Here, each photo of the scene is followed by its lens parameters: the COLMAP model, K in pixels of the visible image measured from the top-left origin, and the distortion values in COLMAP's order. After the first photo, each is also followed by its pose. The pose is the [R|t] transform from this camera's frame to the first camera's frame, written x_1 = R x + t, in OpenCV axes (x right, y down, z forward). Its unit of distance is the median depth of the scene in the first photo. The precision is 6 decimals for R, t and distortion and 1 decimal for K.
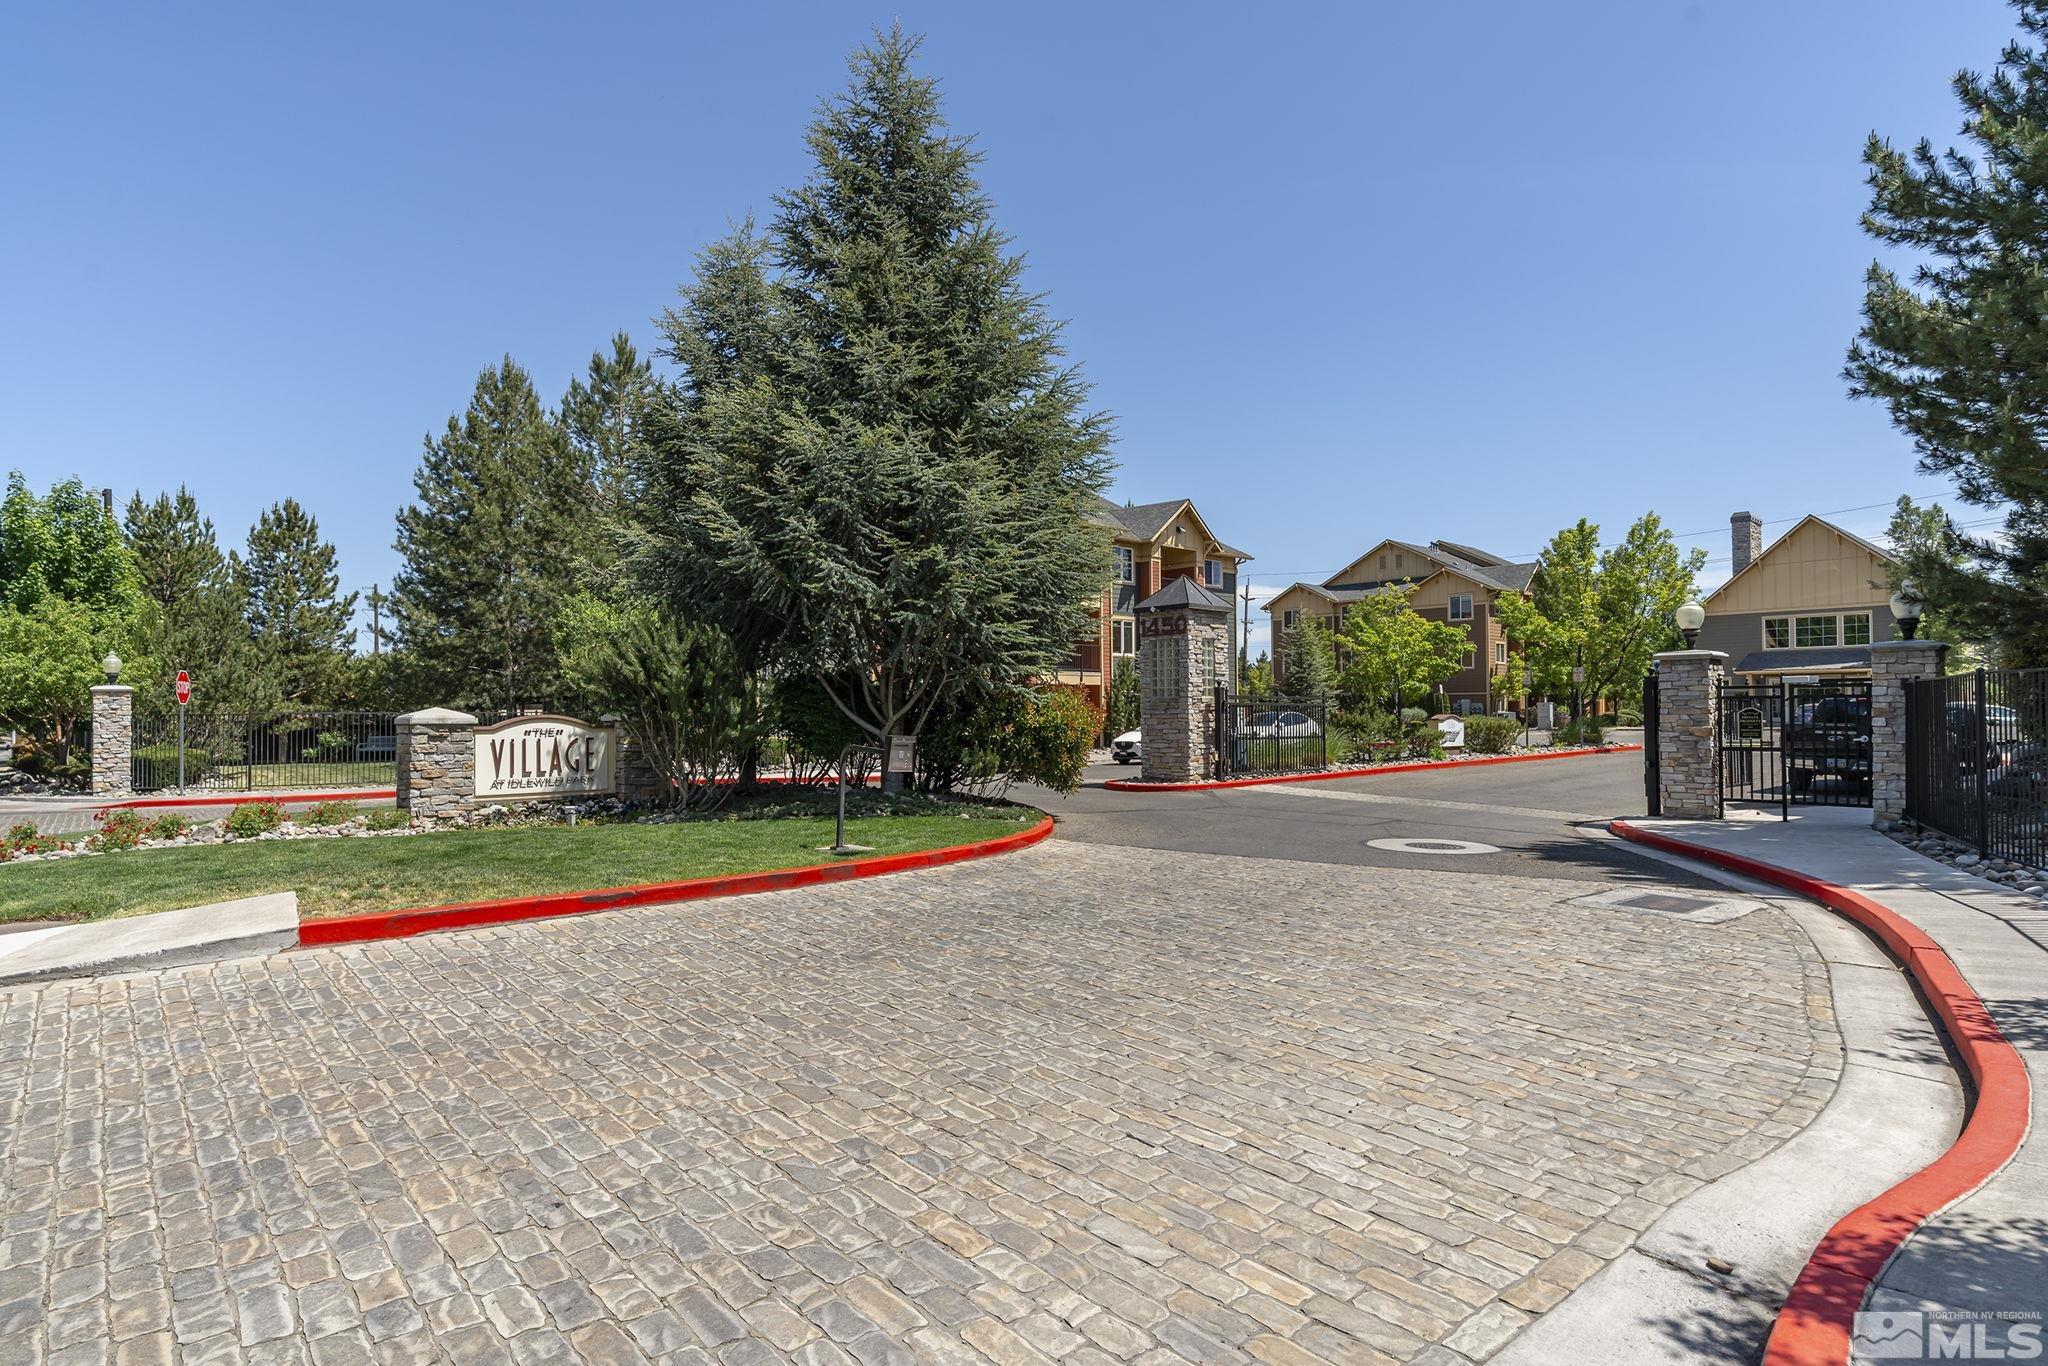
lens RADIAL K [[984.4, 0, 1024.0], [0, 984.4, 683.0], [0, 0, 1]] dist [0.006438, 0.000602]
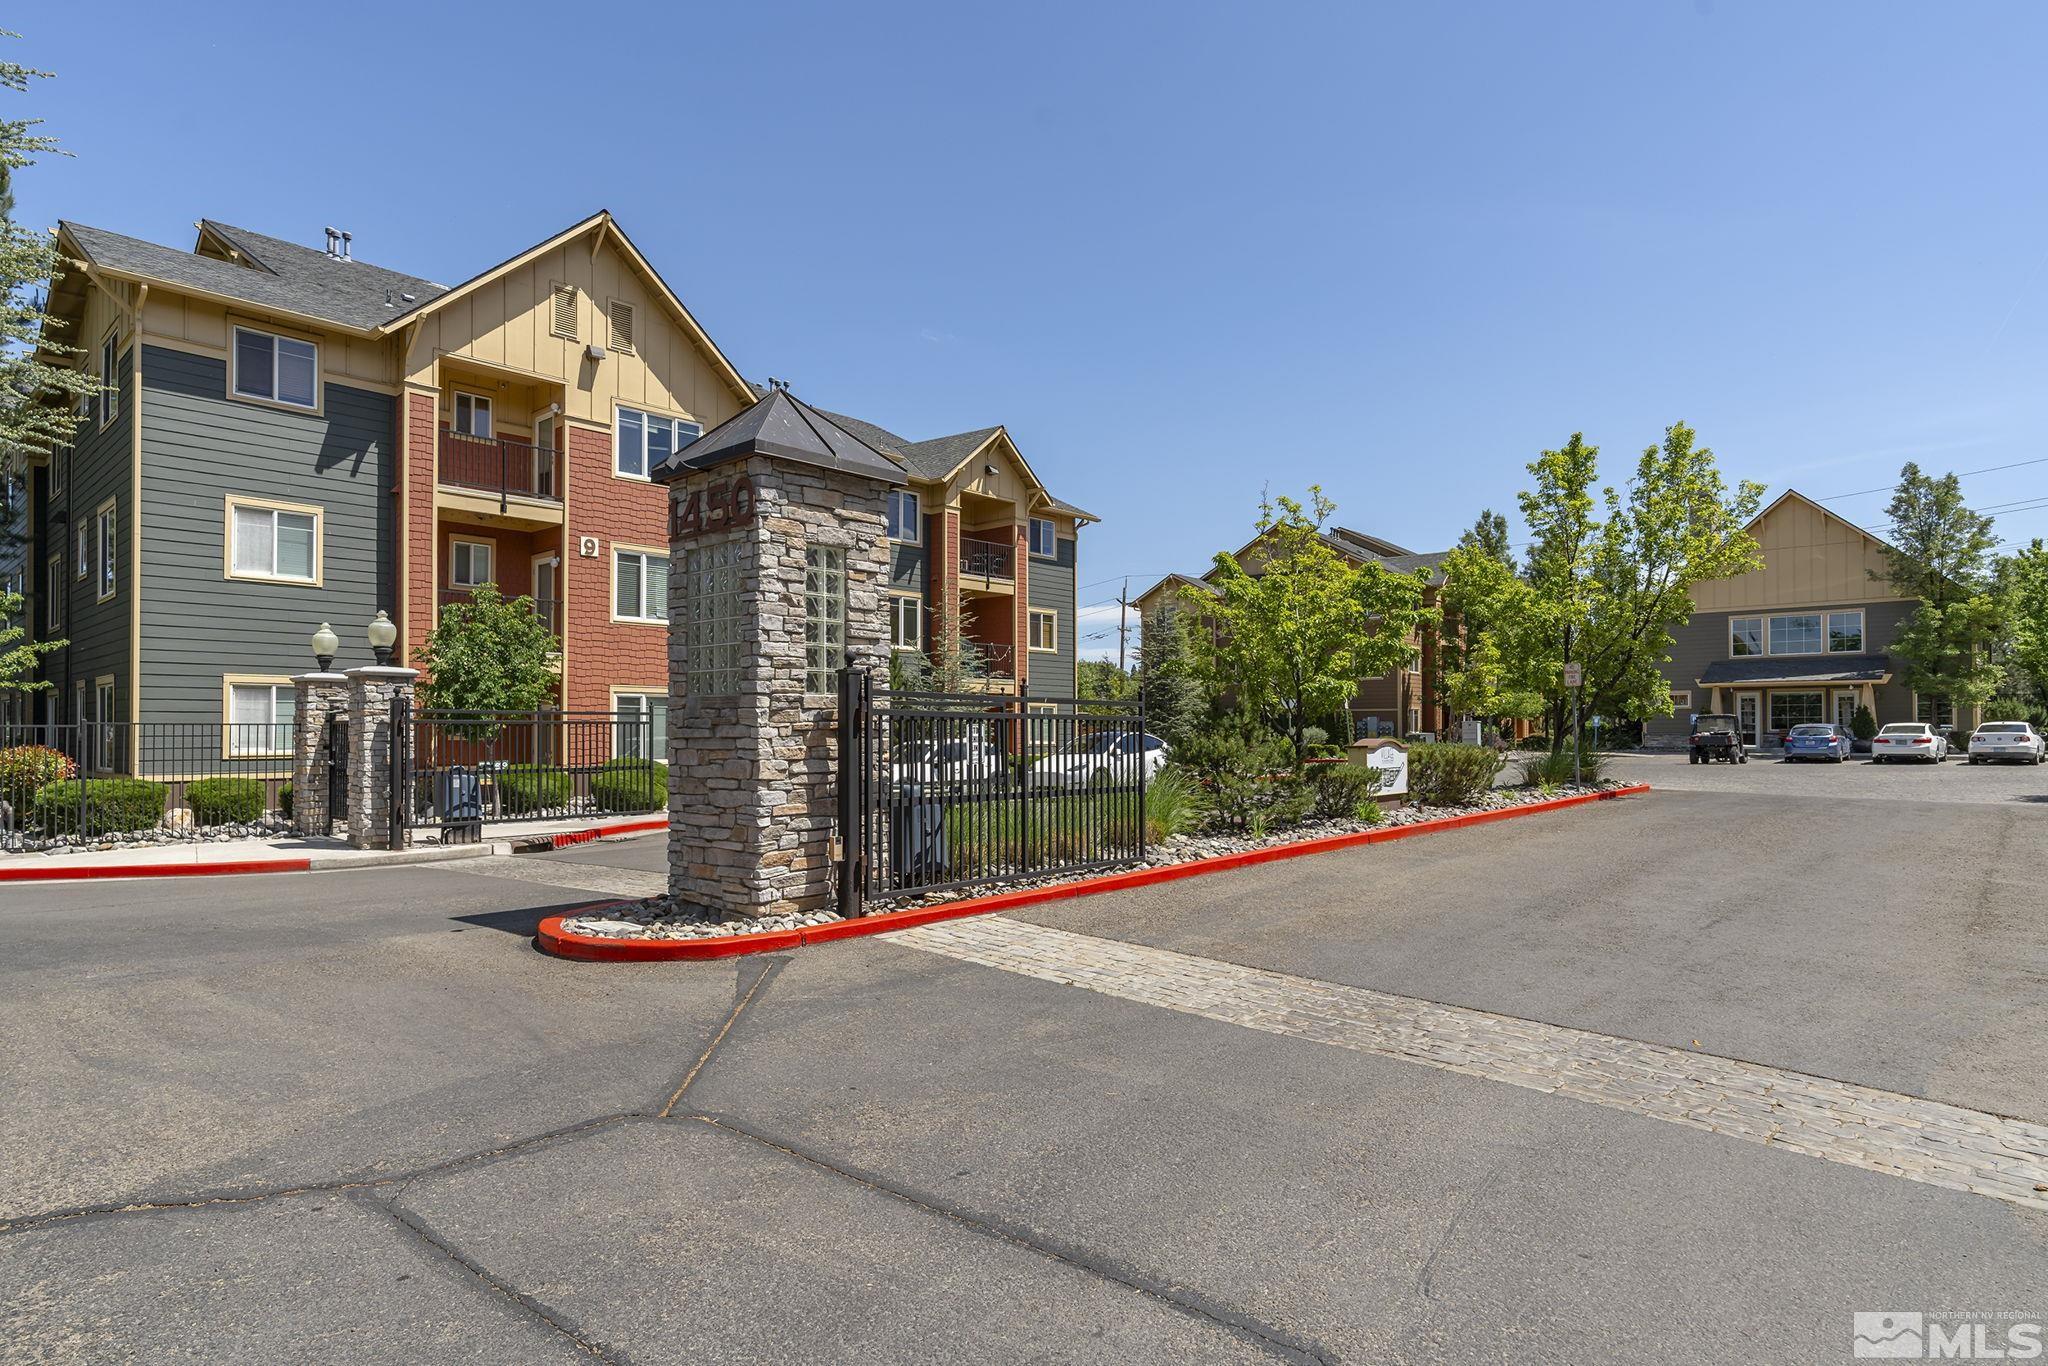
lens RADIAL K [[933.5, 0, 1009.2], [0, 933.5, 700.9], [0, 0, 1]] dist [-0.001873, 0.000204]
pose [[0.997405, 0.006567, 0.071697, 0.176455], [-0.006436, 0.999977, -0.002067, 0.012724], [-0.071709, 0.001600, 0.997424, 0.476175]]
